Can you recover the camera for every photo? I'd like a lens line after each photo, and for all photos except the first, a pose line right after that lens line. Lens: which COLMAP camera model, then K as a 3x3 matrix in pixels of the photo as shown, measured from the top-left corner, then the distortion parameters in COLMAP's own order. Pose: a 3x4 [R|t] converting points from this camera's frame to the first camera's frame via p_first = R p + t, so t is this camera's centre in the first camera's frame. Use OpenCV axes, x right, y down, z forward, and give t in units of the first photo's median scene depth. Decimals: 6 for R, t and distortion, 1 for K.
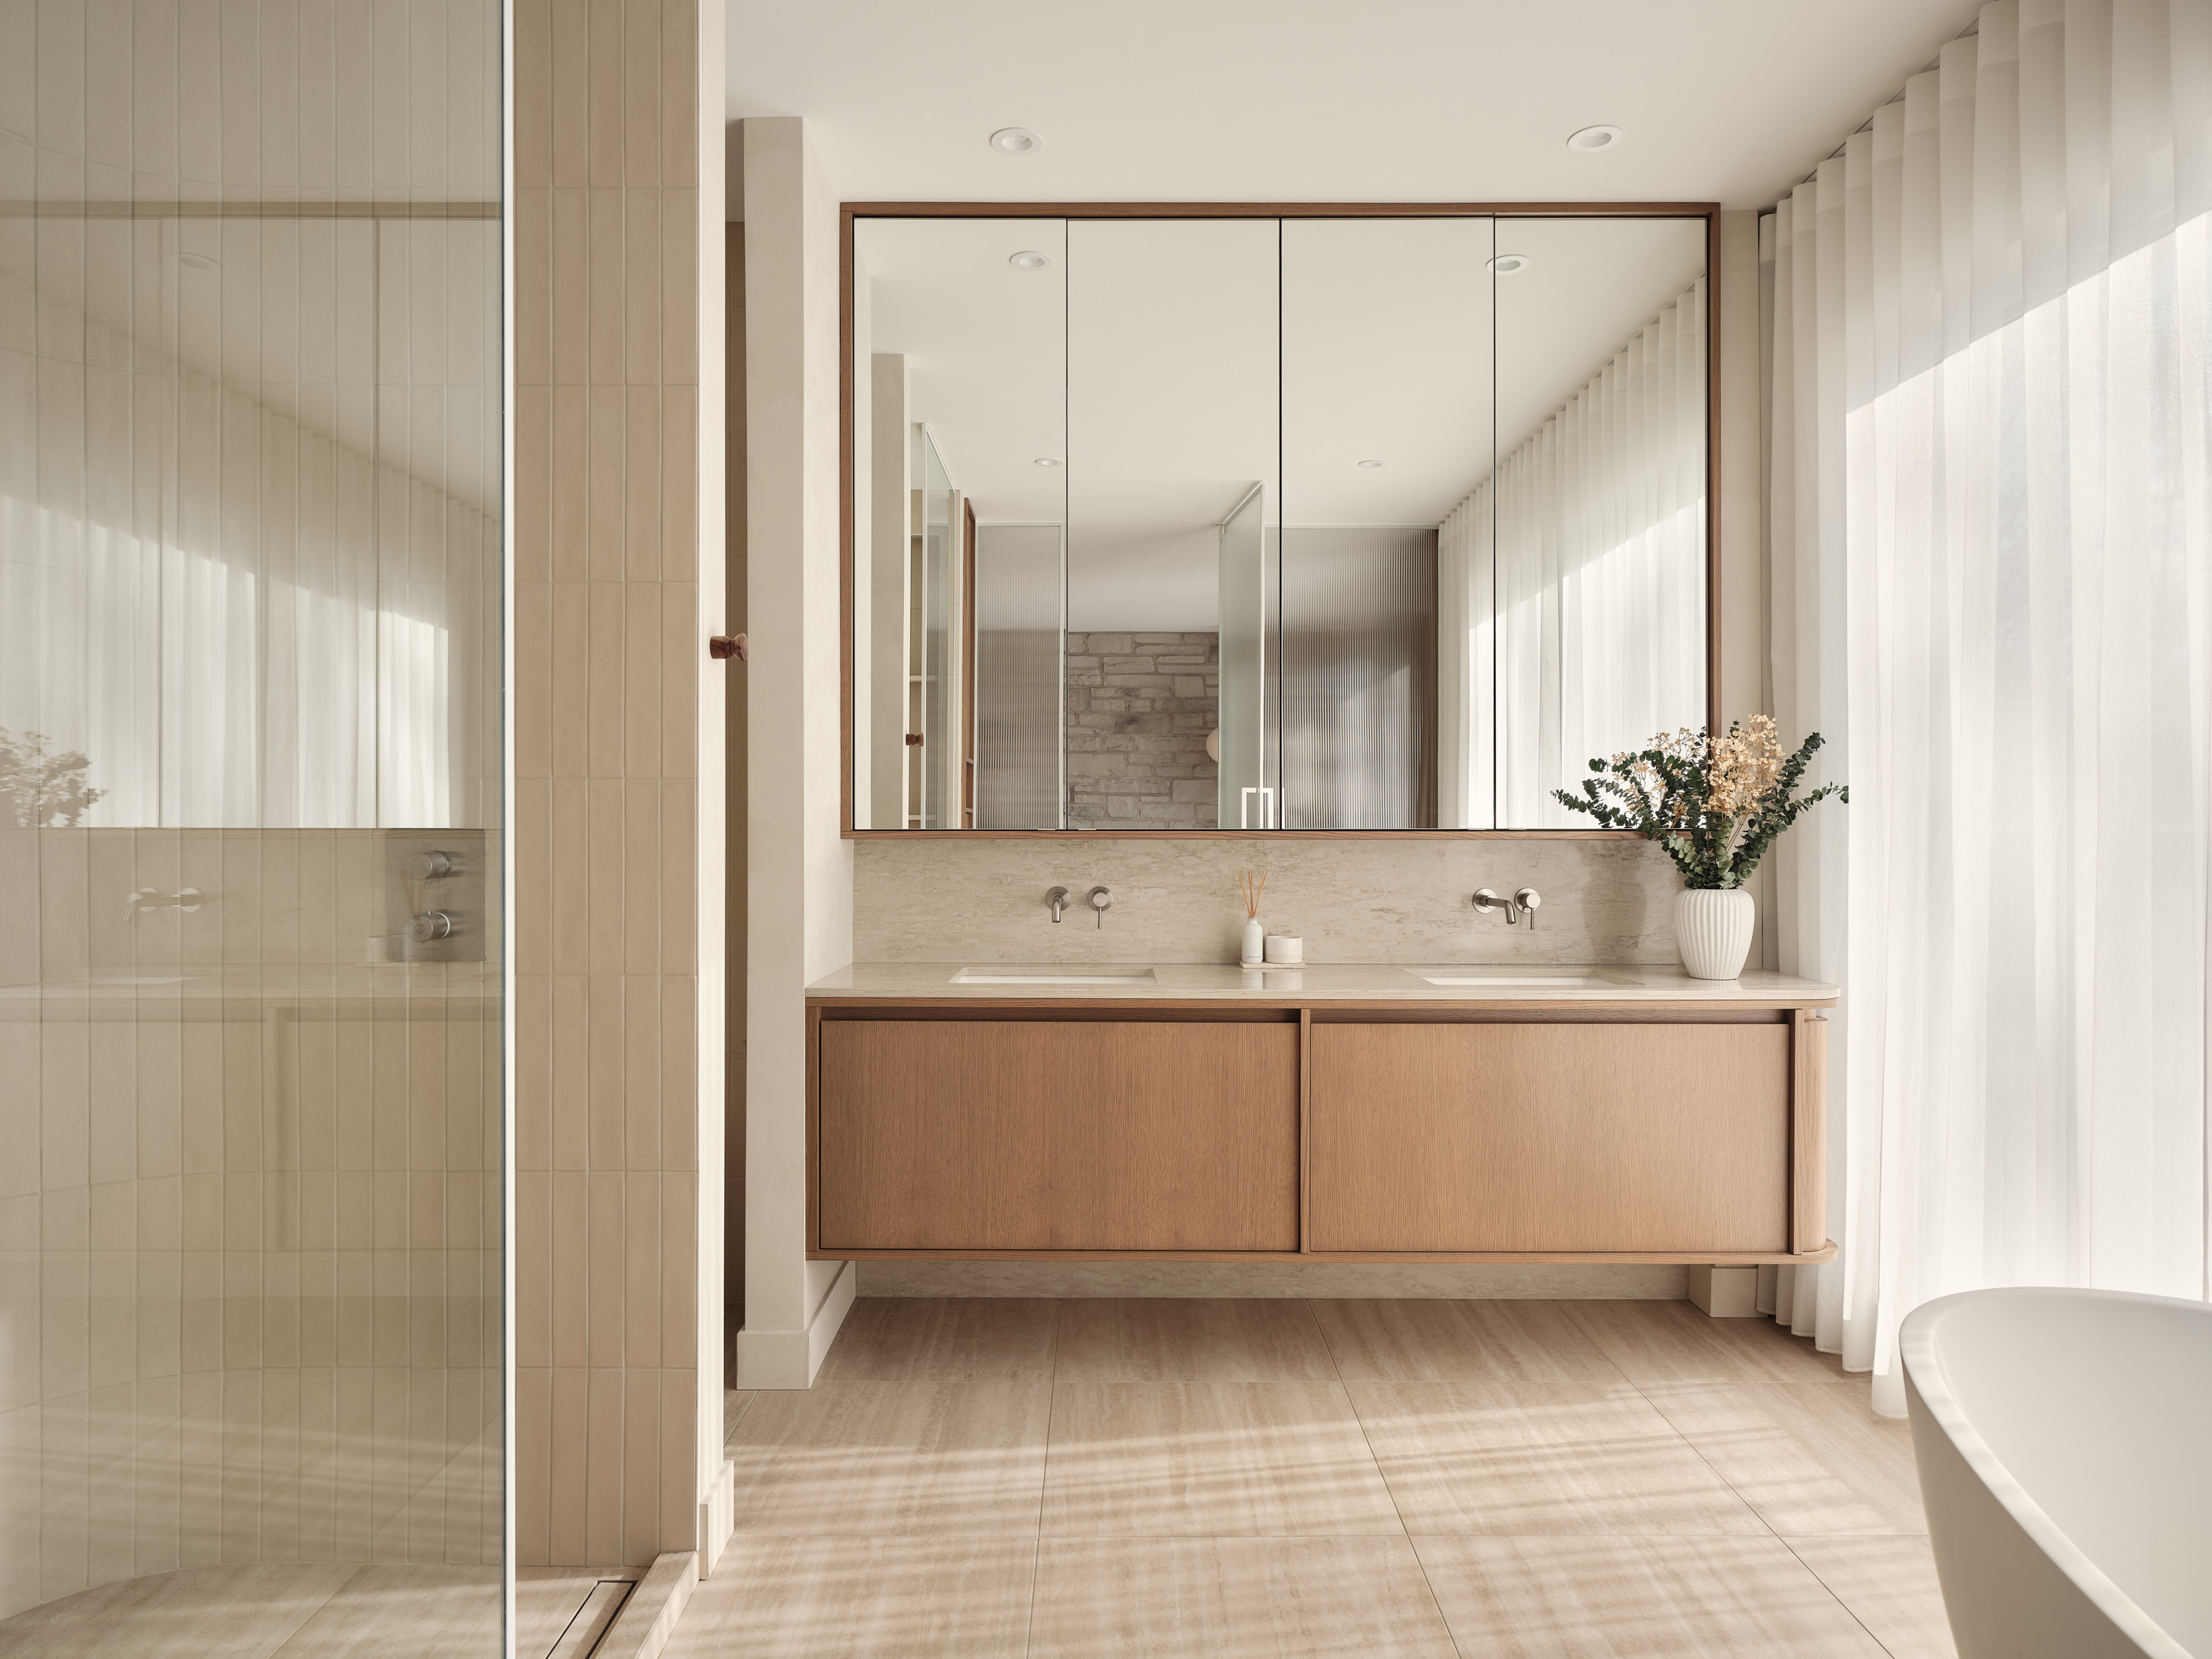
lens RADIAL K [[1277.8, 0, 1106.0], [0, 1277.8, 829.5], [0, 0, 1]] dist [0.001217, 0.000366]
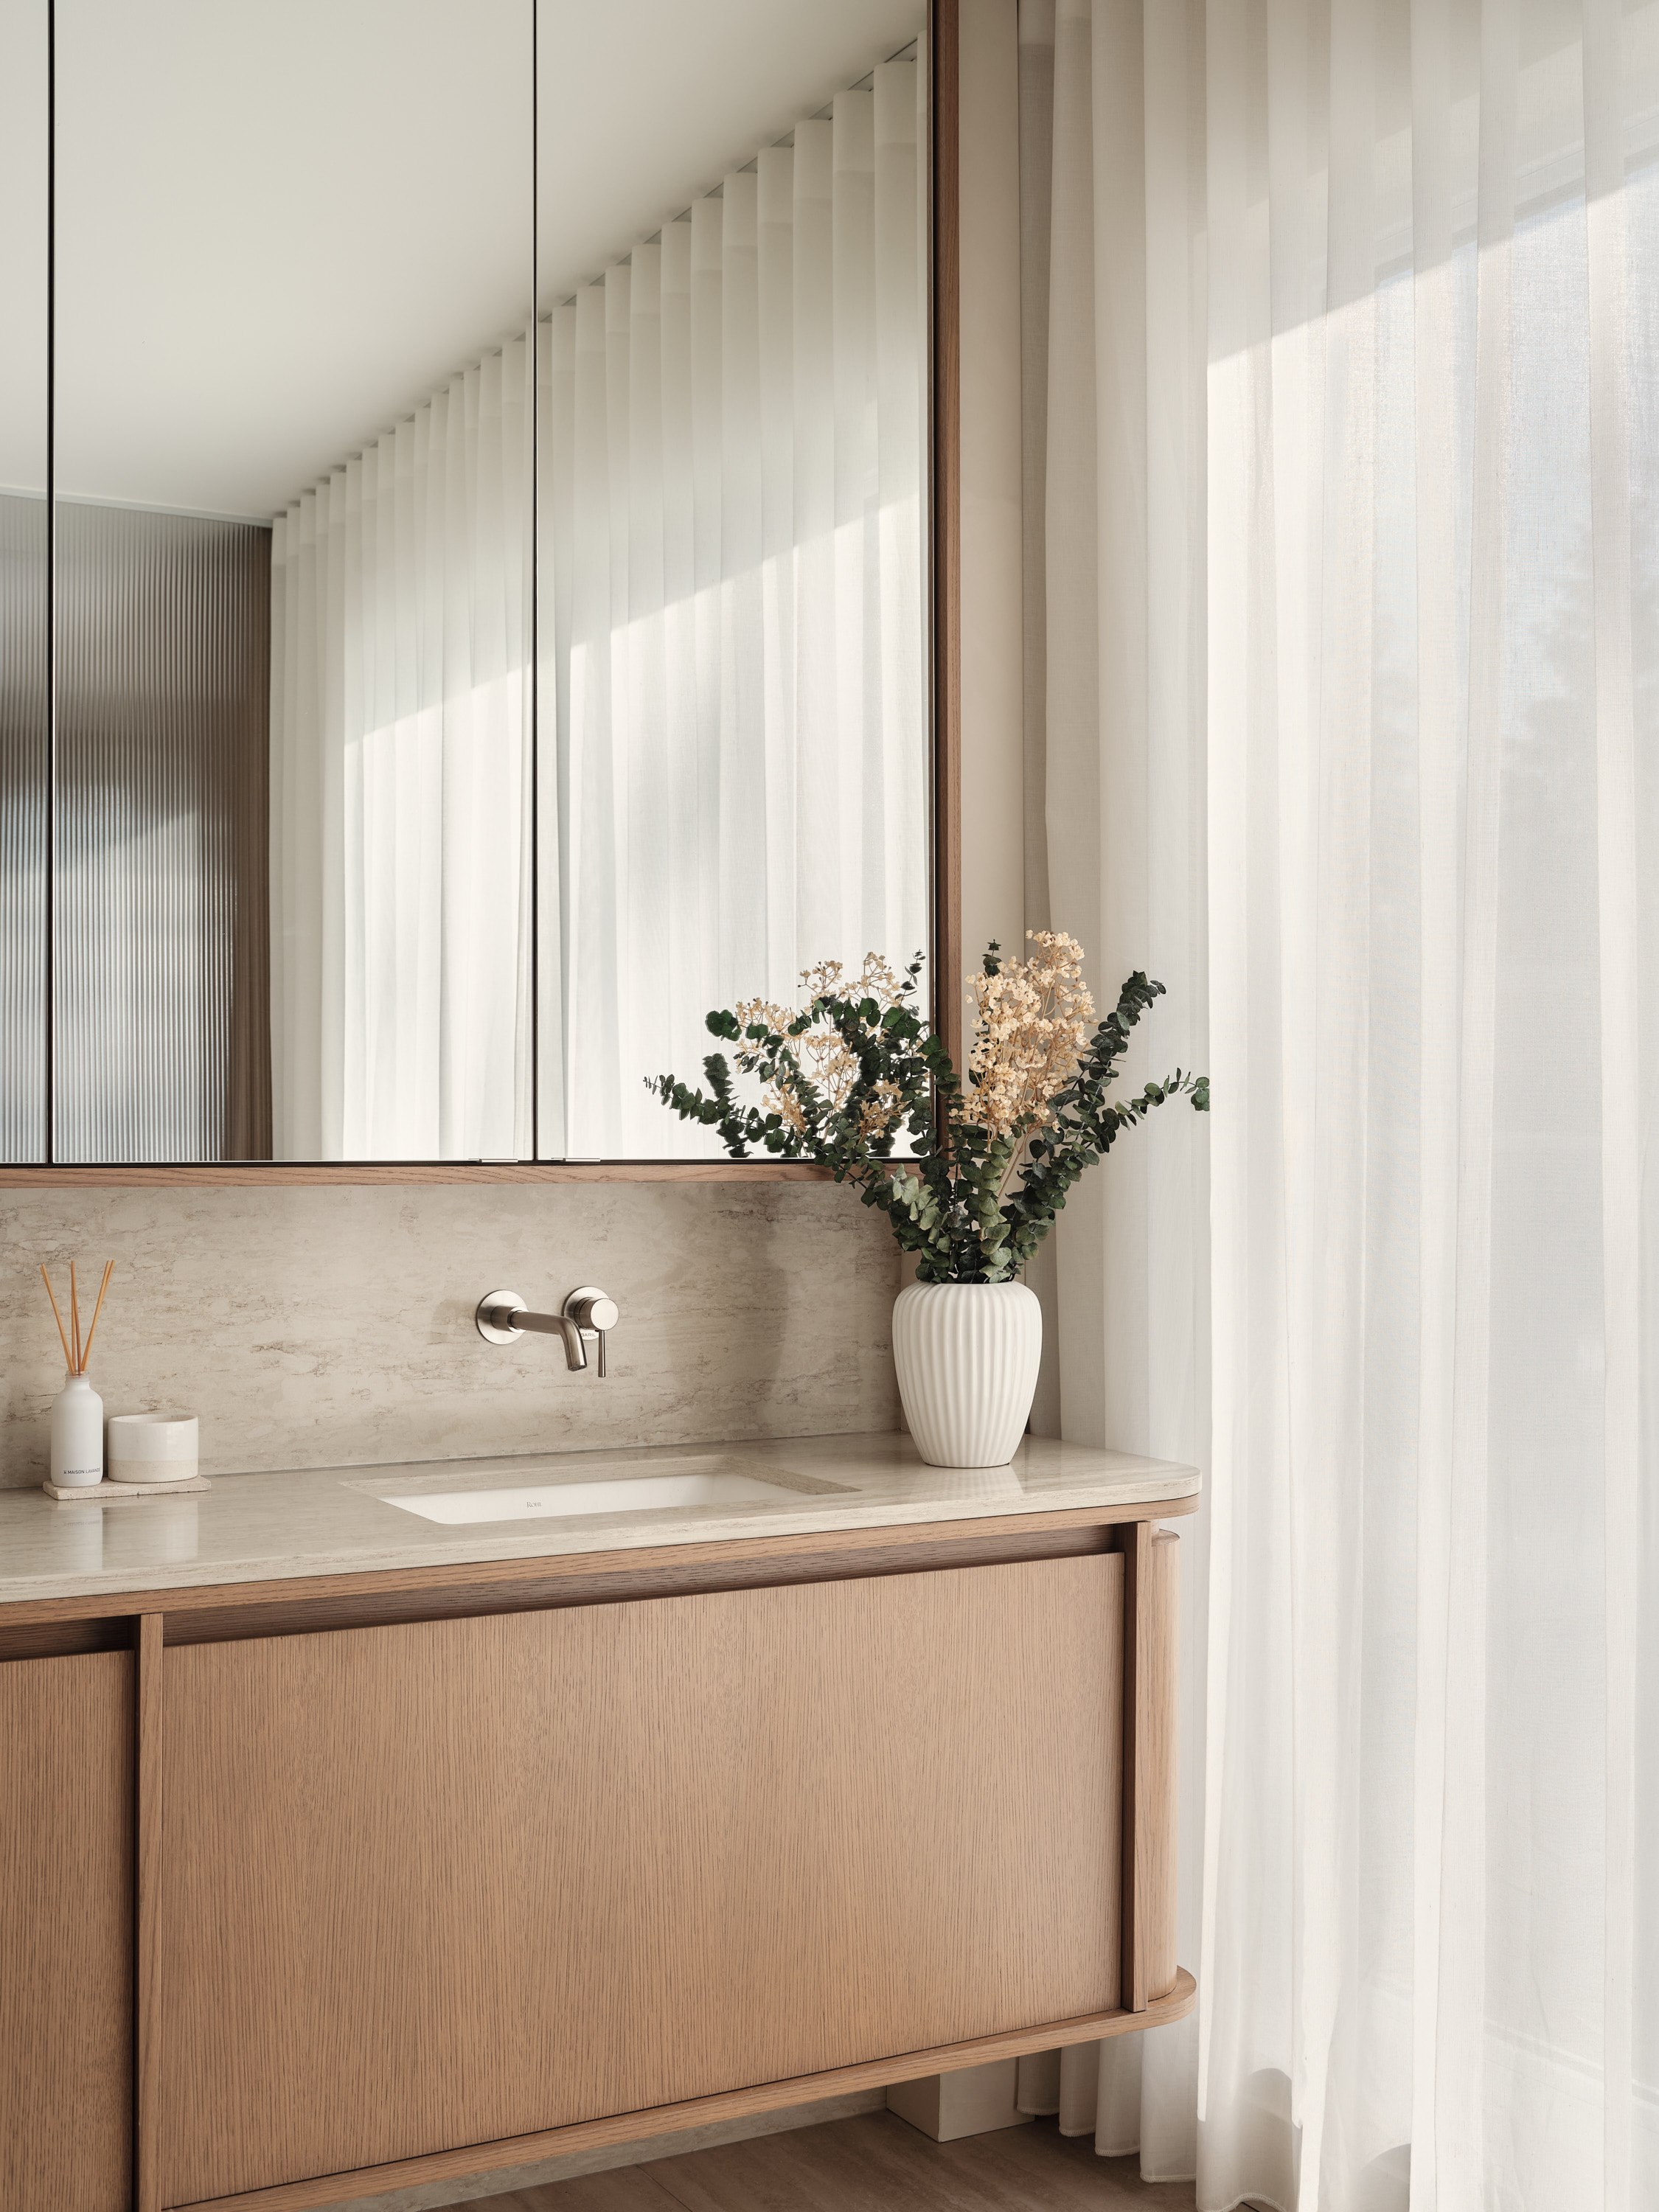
lens RADIAL K [[2466.4, 0, 829.5], [0, 2466.4, 1106.0], [0, 0, 1]] dist [-0.020017, 0.003947]
pose [[0.869796, 0.005637, 0.493379, -0.039932], [-0.000165, 0.999938, -0.011133, -0.010926], [-0.493411, 0.009602, 0.869743, 0.203896]]
